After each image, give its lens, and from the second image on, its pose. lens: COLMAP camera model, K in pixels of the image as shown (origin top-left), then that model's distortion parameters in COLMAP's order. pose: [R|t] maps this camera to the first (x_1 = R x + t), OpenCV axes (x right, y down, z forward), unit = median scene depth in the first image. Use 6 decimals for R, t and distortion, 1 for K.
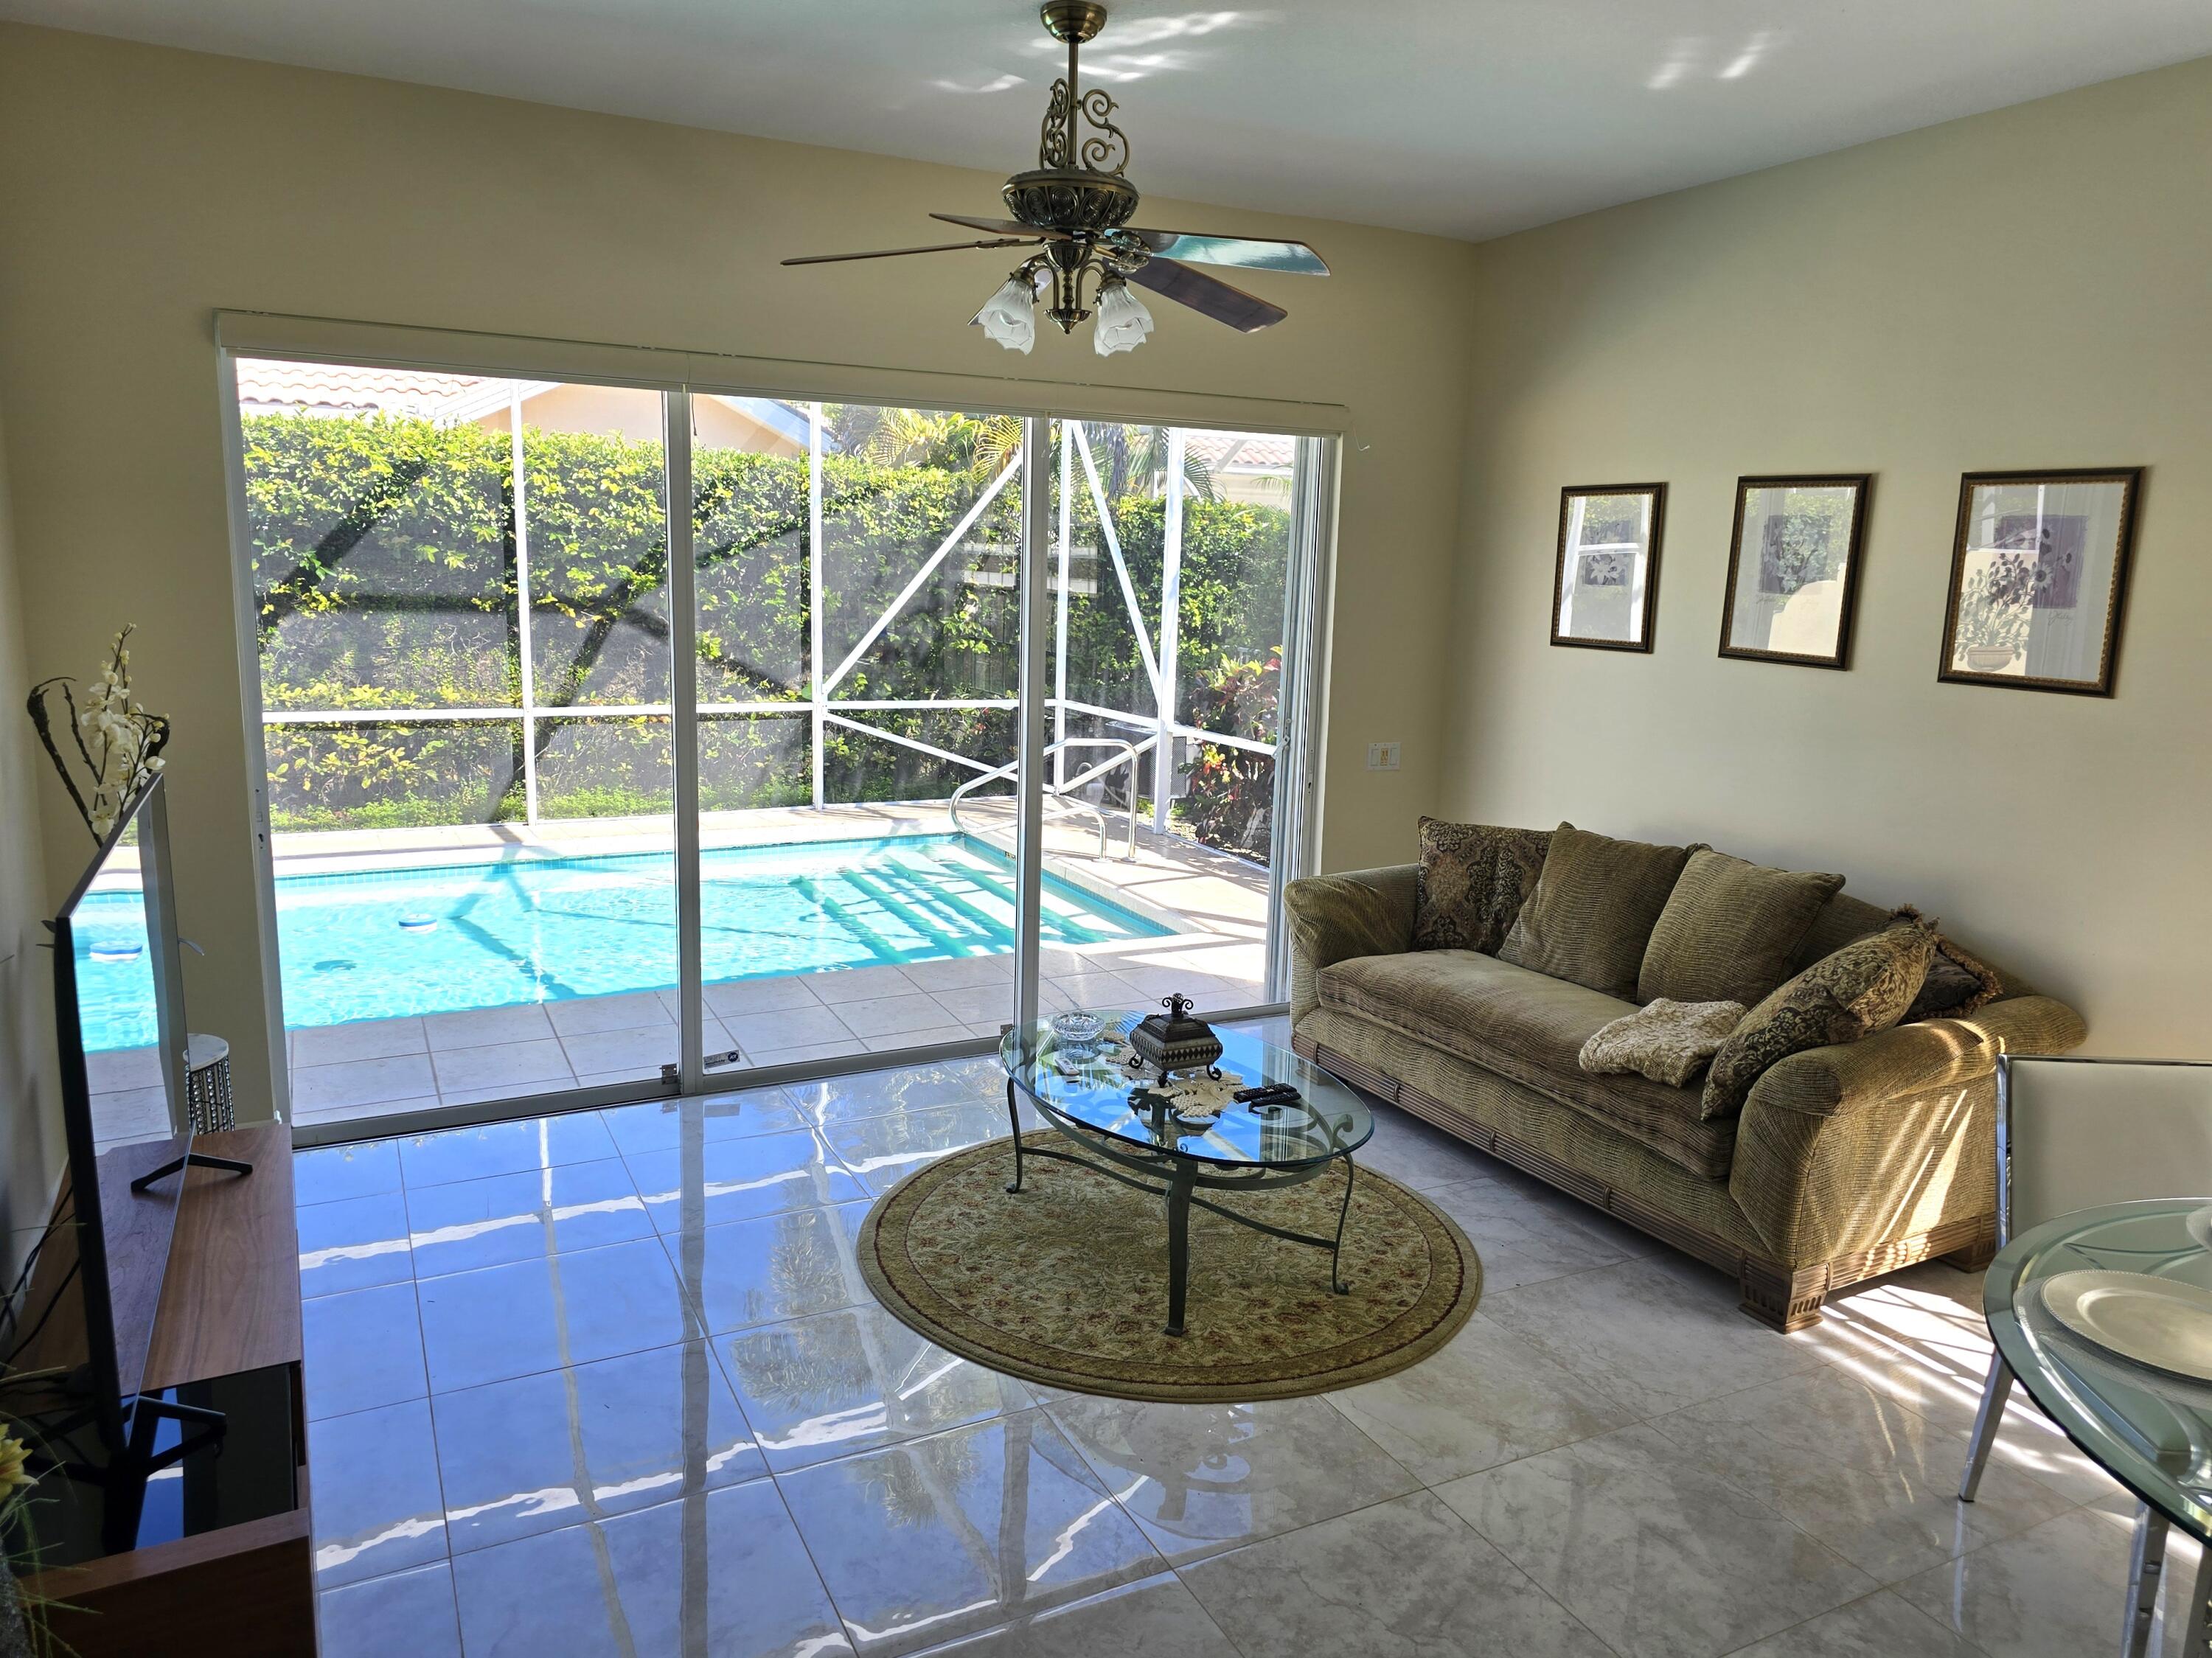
lens RADIAL K [[1490.5, 0, 1090.8], [0, 1490.5, 812.0], [0, 0, 1]] dist [0.055173, -0.034257]
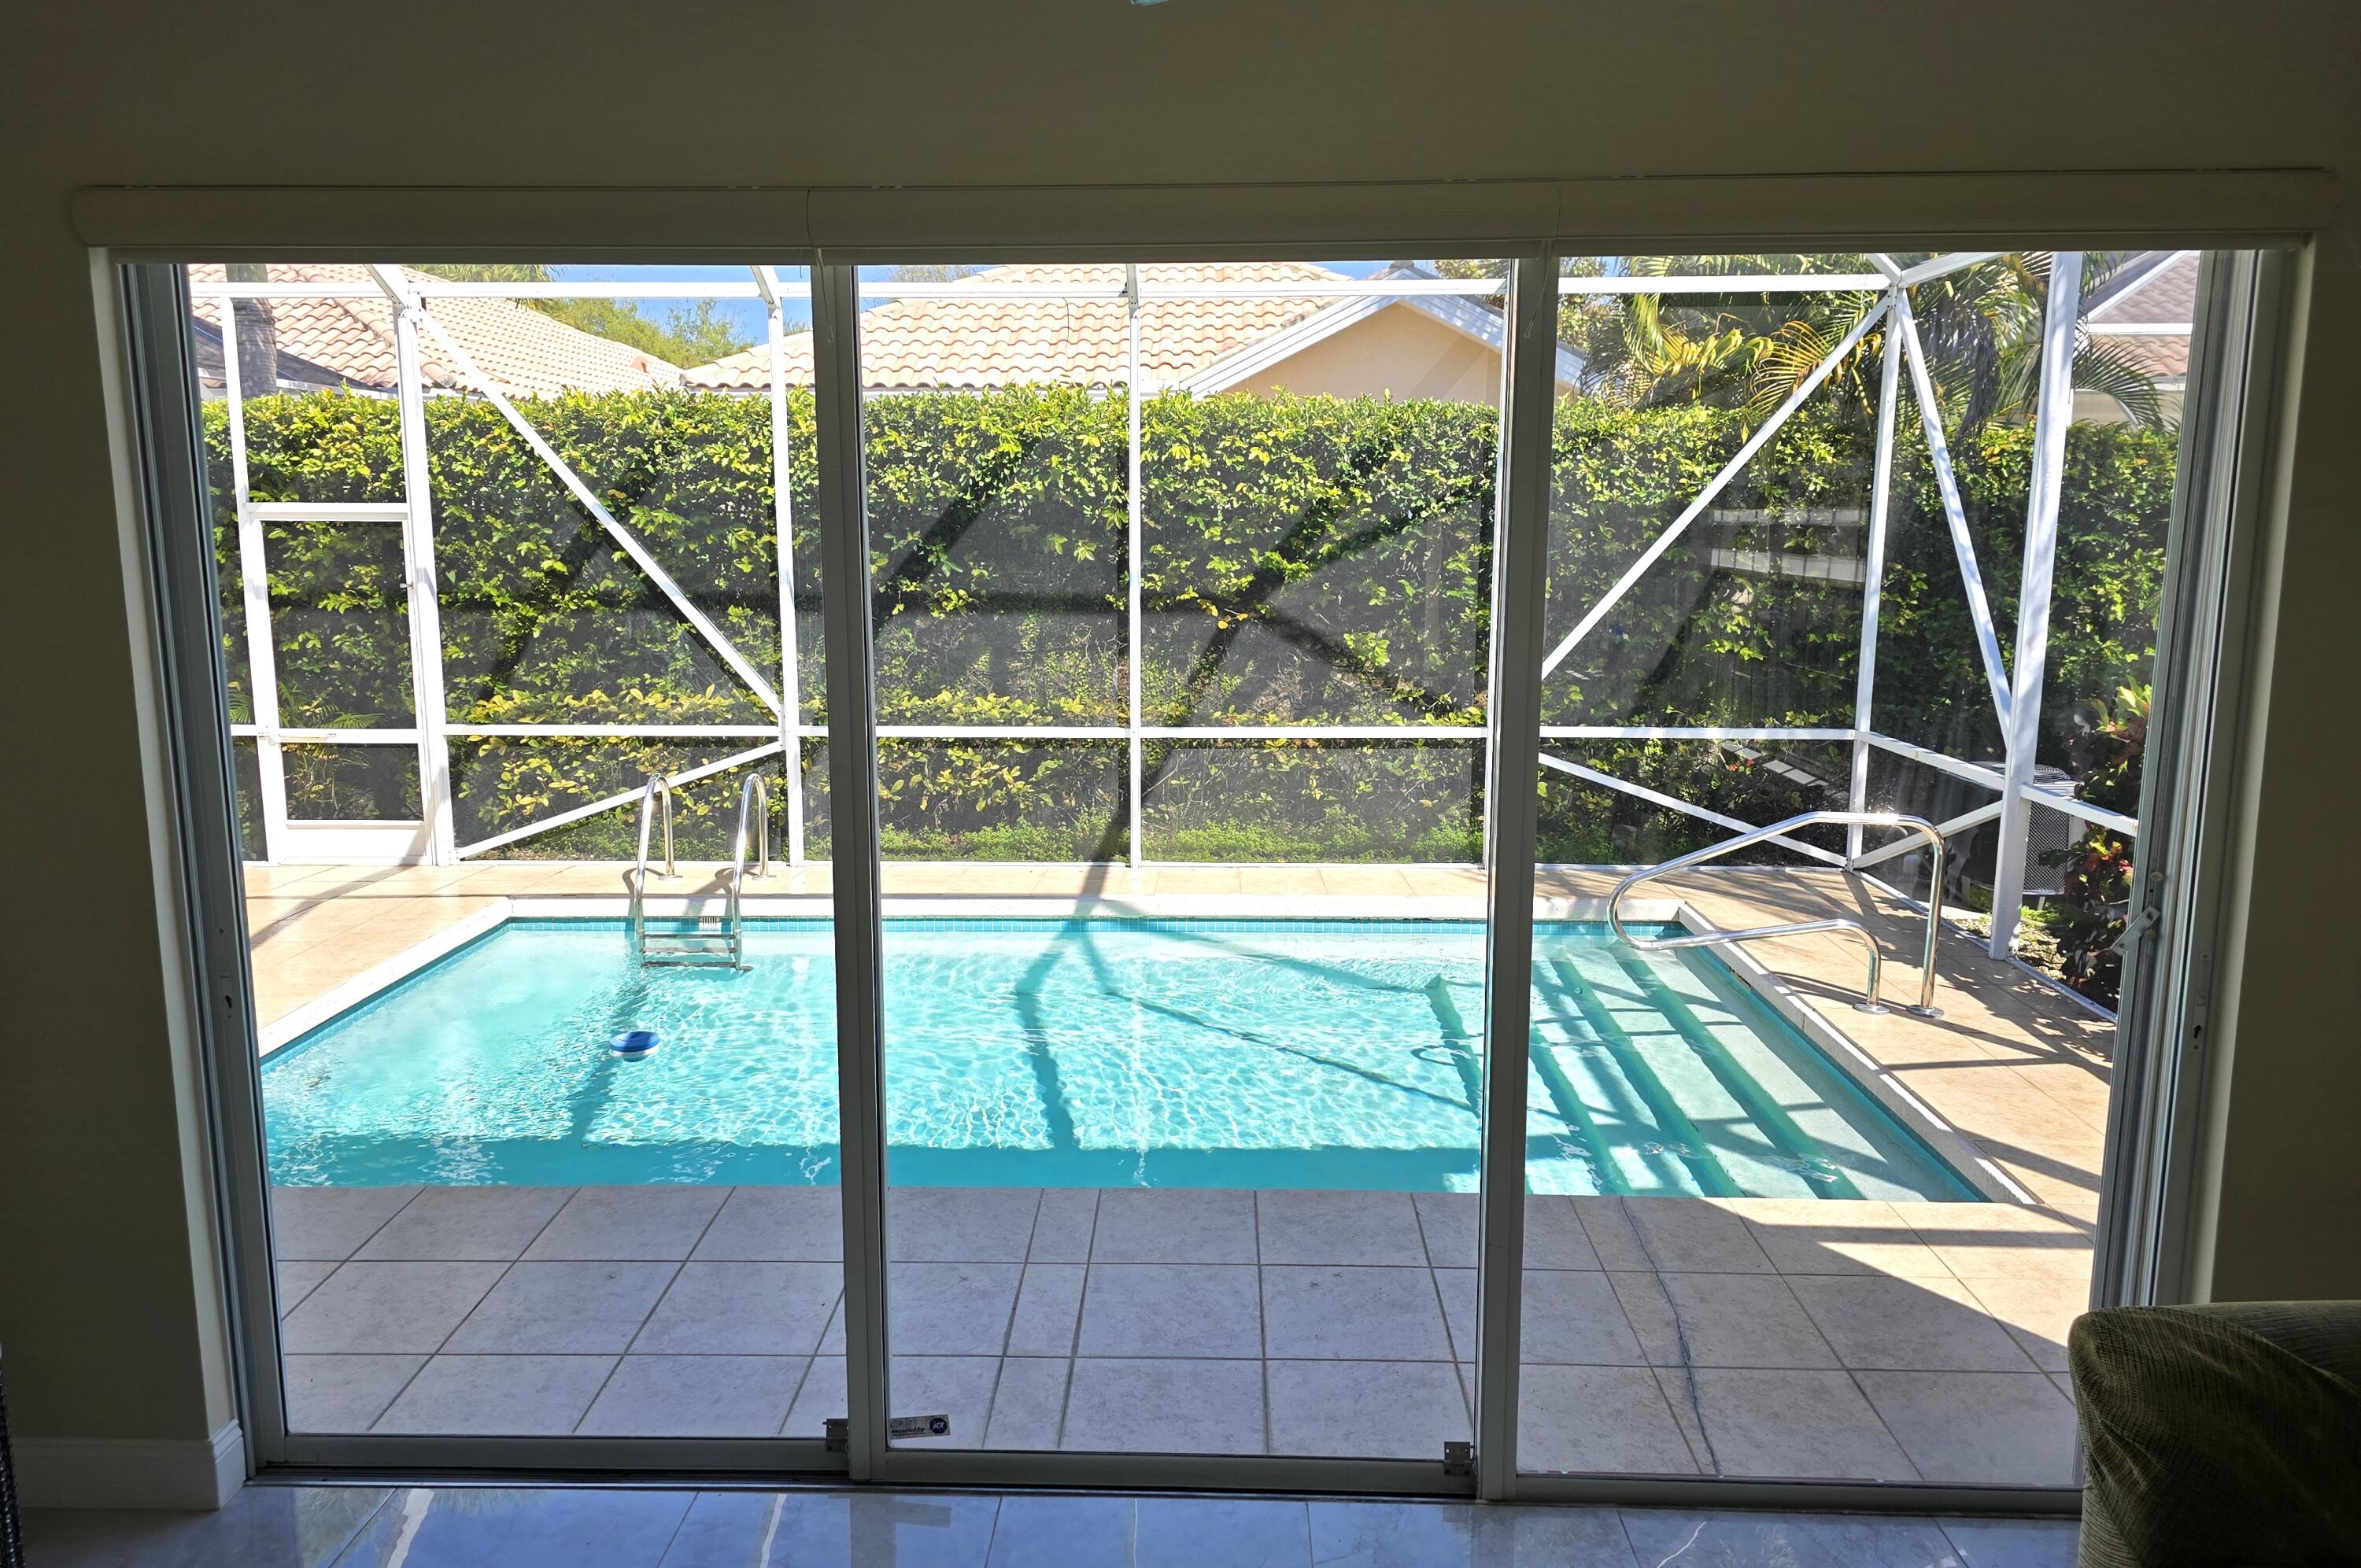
lens RADIAL K [[1597.3, 0, 1173.2], [0, 1597.3, 783.2], [0, 0, 1]] dist [0.072455, -0.016268]
pose [[0.883028, 0.050527, -0.466593, 0.053691], [-0.055408, 0.998458, 0.003263, -0.040909], [0.466039, 0.022972, 0.884466, 0.221221]]
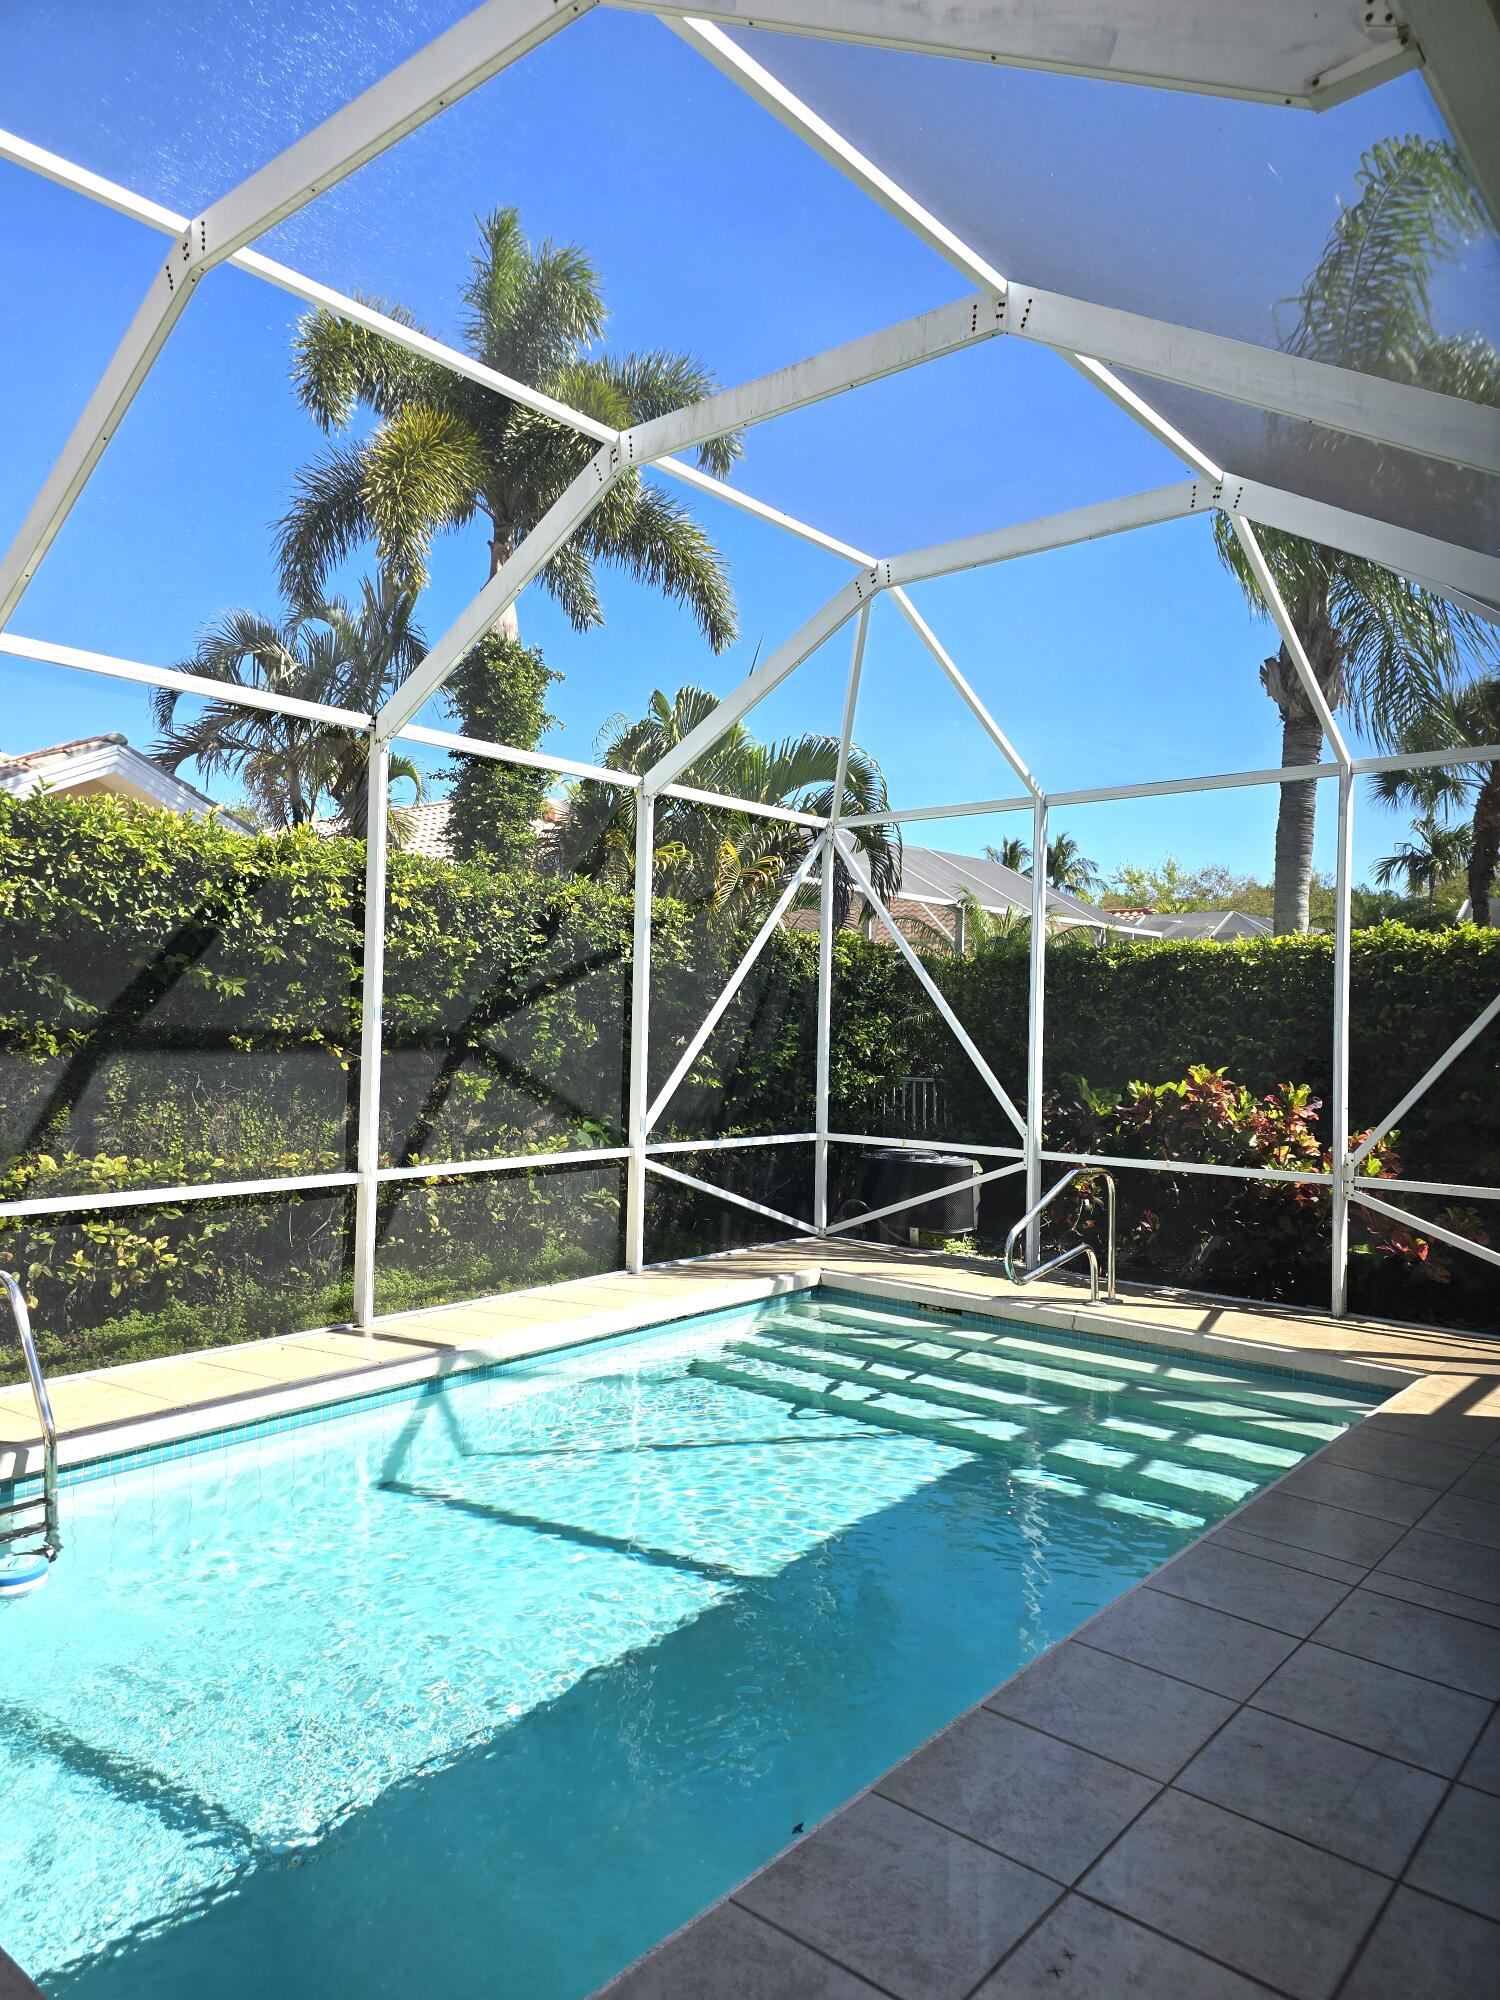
lens RADIAL K [[1347.8, 0, 759.2], [0, 1347.8, 1011.3], [0, 0, 1]] dist [0.055173, -0.034257]
pose [[0.910568, -0.005943, 0.413316, -0.463149], [0.076424, 0.985079, -0.154204, -0.026130], [-0.406232, 0.172001, 0.897436, 0.264745]]
